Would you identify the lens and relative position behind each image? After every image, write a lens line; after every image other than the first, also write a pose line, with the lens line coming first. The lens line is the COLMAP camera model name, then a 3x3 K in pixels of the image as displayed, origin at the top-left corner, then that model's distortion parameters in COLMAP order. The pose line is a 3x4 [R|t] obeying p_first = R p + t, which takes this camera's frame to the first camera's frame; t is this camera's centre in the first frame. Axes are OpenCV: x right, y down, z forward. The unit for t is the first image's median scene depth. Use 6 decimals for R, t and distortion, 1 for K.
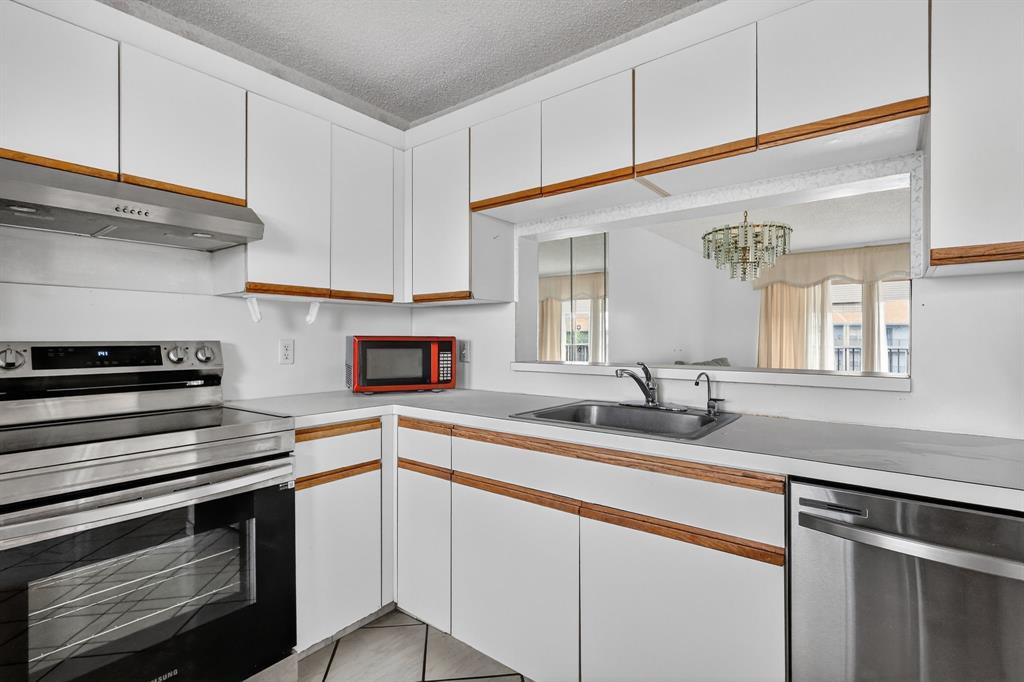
lens RADIAL K [[481.3, 0, 512.3], [0, 481.3, 337.9], [0, 0, 1]] dist [0.003554, -0.000715]
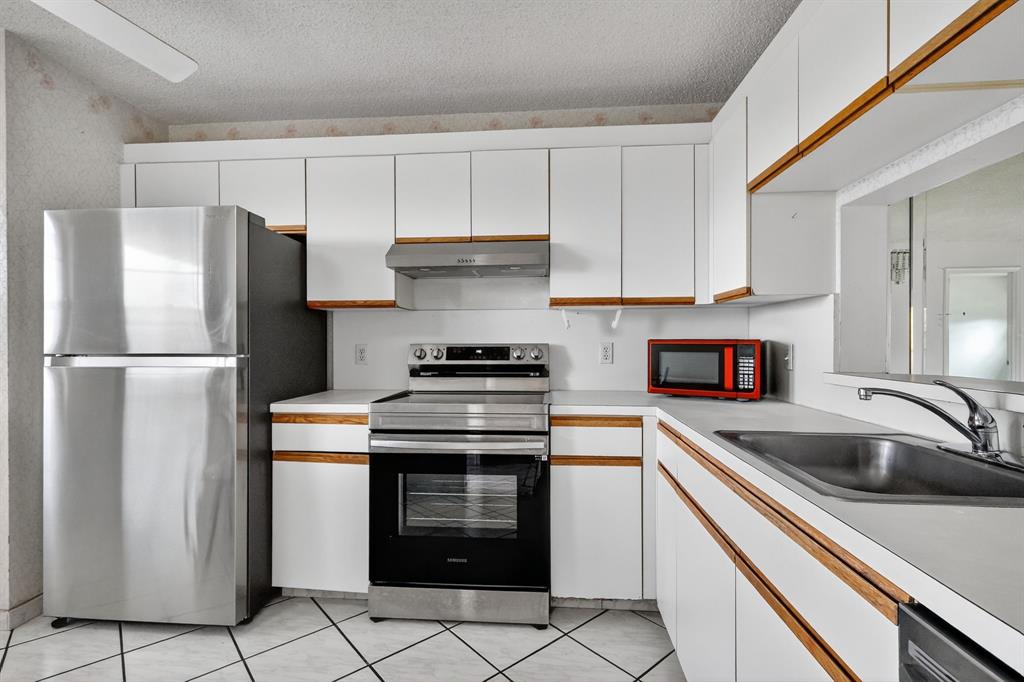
lens RADIAL K [[481.3, 0, 510.5], [0, 481.3, 343.7], [0, 0, 1]] dist [0.003554, -0.000715]
pose [[0.553896, 0.002807, -0.832581, 0.441017], [0.002743, 0.999983, 0.005196, -0.000833], [0.832581, -0.005162, 0.553879, 0.187530]]
